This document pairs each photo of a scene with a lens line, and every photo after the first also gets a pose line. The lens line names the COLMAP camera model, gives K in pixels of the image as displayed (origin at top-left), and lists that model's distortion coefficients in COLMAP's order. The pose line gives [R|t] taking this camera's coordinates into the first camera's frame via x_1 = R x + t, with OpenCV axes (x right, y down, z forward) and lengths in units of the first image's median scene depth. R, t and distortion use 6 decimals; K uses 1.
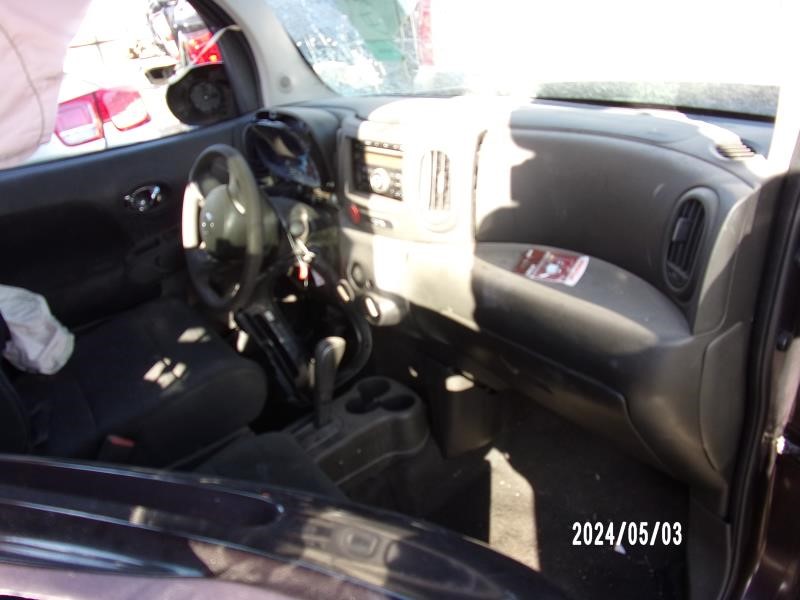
lens RADIAL K [[625.5, 0, 400.0], [0, 625.5, 300.0], [0, 0, 1]] dist [-0.042417, 0.005011]
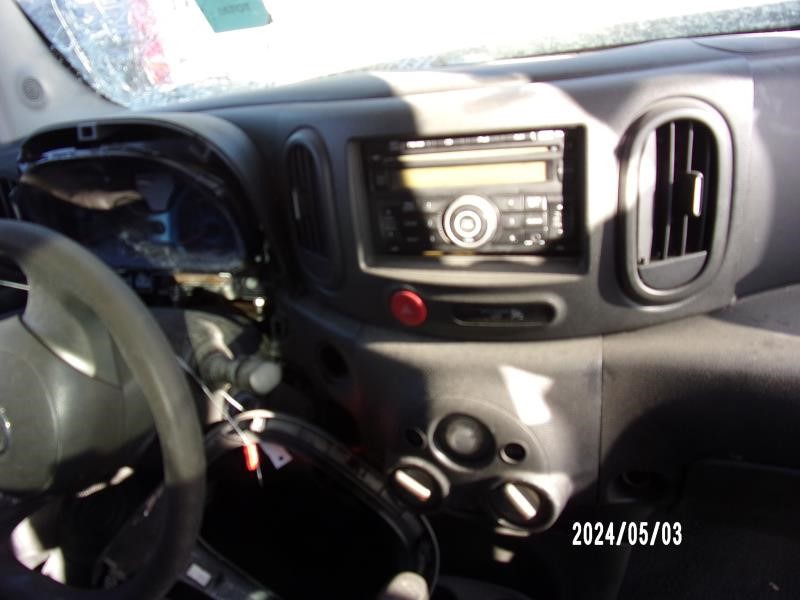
lens RADIAL K [[625.5, 0, 400.0], [0, 625.5, 300.0], [0, 0, 1]] dist [-0.042417, 0.005011]
pose [[0.855004, -0.244556, 0.457340, -0.250893], [0.269701, 0.962885, 0.010680, -0.134613], [-0.442978, 0.114213, 0.889228, 0.547922]]
